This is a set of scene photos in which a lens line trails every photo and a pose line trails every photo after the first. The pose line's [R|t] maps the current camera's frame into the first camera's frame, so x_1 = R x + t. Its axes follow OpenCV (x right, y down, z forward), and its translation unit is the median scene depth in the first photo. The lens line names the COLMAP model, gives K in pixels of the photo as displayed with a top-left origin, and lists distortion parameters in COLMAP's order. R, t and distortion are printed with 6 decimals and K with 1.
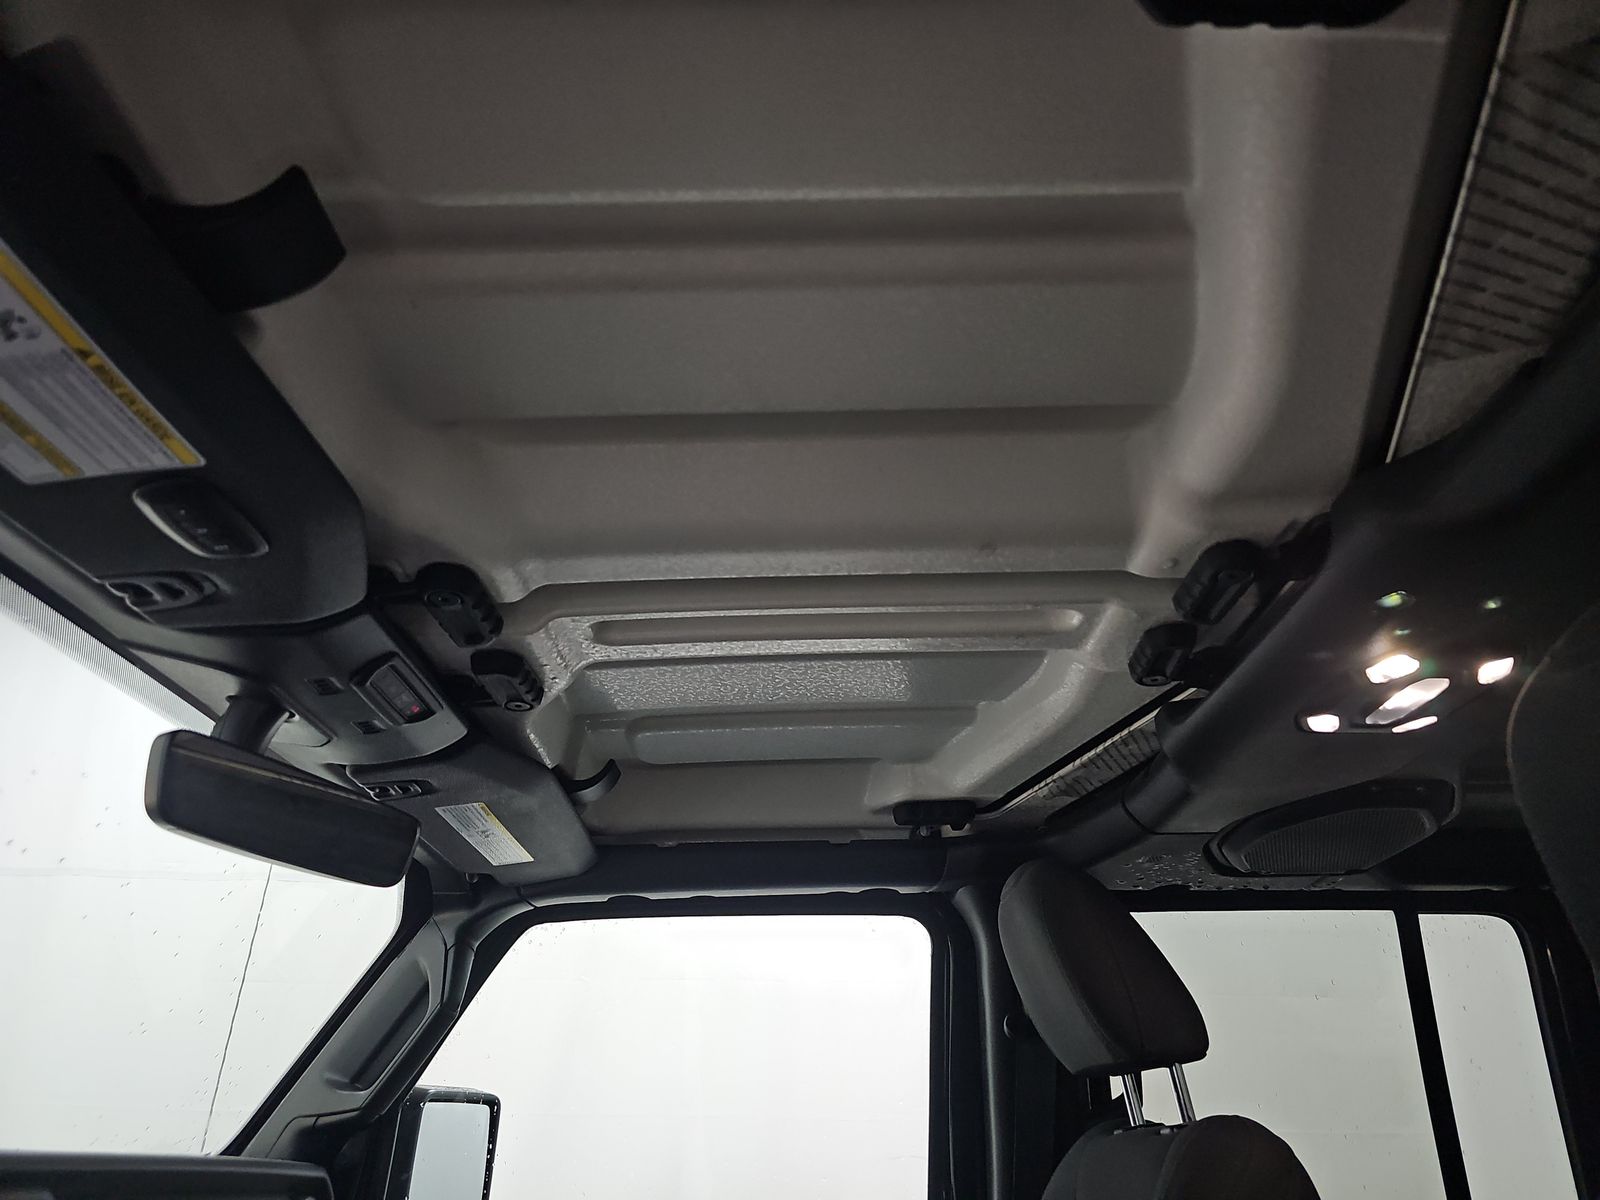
lens RADIAL K [[1065.6, 0, 798.7], [0, 1065.6, 588.2], [0, 0, 1]] dist [0.021069, -0.000591]
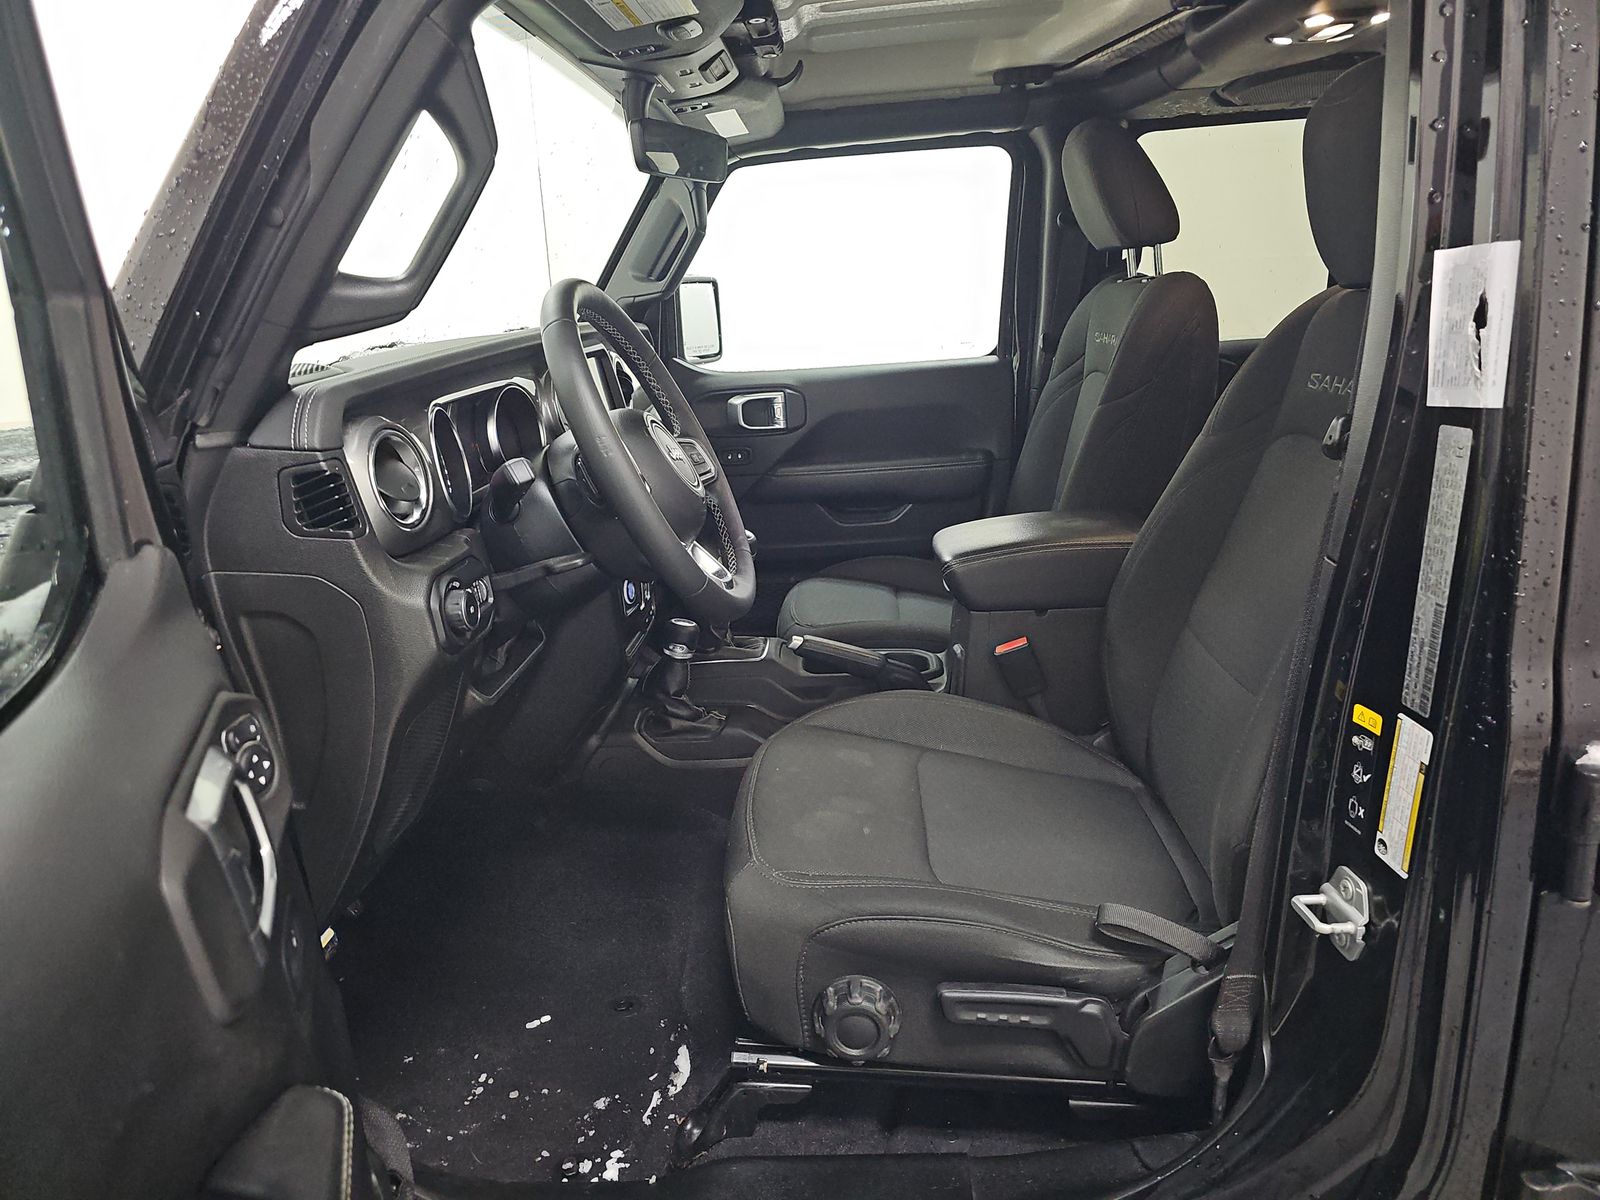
lens RADIAL K [[1065.6, 0, 798.7], [0, 1065.6, 588.2], [0, 0, 1]] dist [0.021069, -0.000591]
pose [[0.997763, -0.040413, -0.053250, -0.121076], [0.065881, 0.729491, 0.680810, -0.278960], [0.011331, -0.682795, 0.730522, -0.495686]]
